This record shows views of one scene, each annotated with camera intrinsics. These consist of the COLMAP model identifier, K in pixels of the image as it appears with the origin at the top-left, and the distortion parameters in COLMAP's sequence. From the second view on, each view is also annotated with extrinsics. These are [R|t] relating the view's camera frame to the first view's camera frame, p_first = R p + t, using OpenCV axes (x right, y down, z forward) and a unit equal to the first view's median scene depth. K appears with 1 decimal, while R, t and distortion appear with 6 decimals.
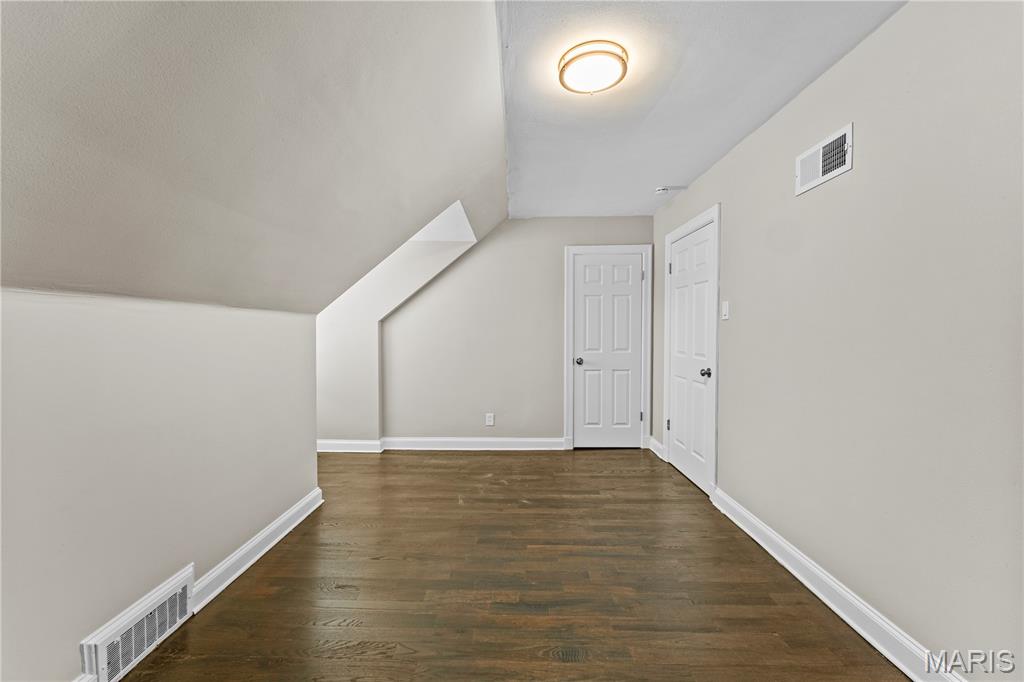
lens RADIAL K [[392.7, 0, 512.0], [0, 392.7, 341.0], [0, 0, 1]] dist [-0.000306, -0.000056]
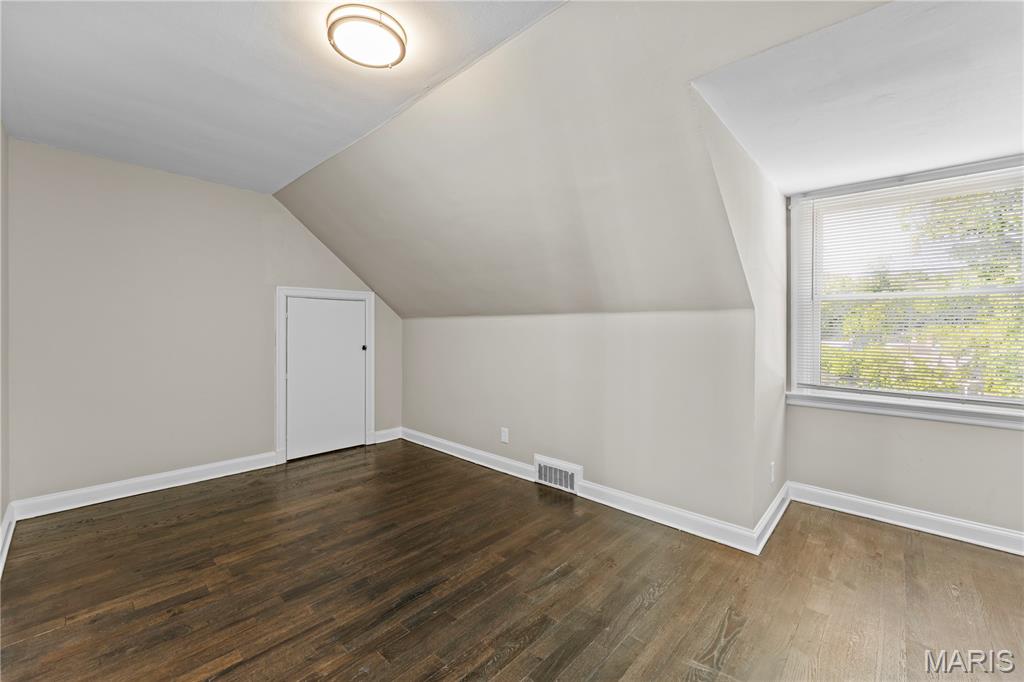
lens RADIAL K [[415.4, 0, 509.2], [0, 415.4, 329.5], [0, 0, 1]] dist [-0.000068, 0.000017]
pose [[-0.666930, -0.002677, -0.745116, 0.731520], [-0.024853, 0.999517, 0.018655, -0.047738], [0.744706, 0.030960, -0.666674, 1.965914]]
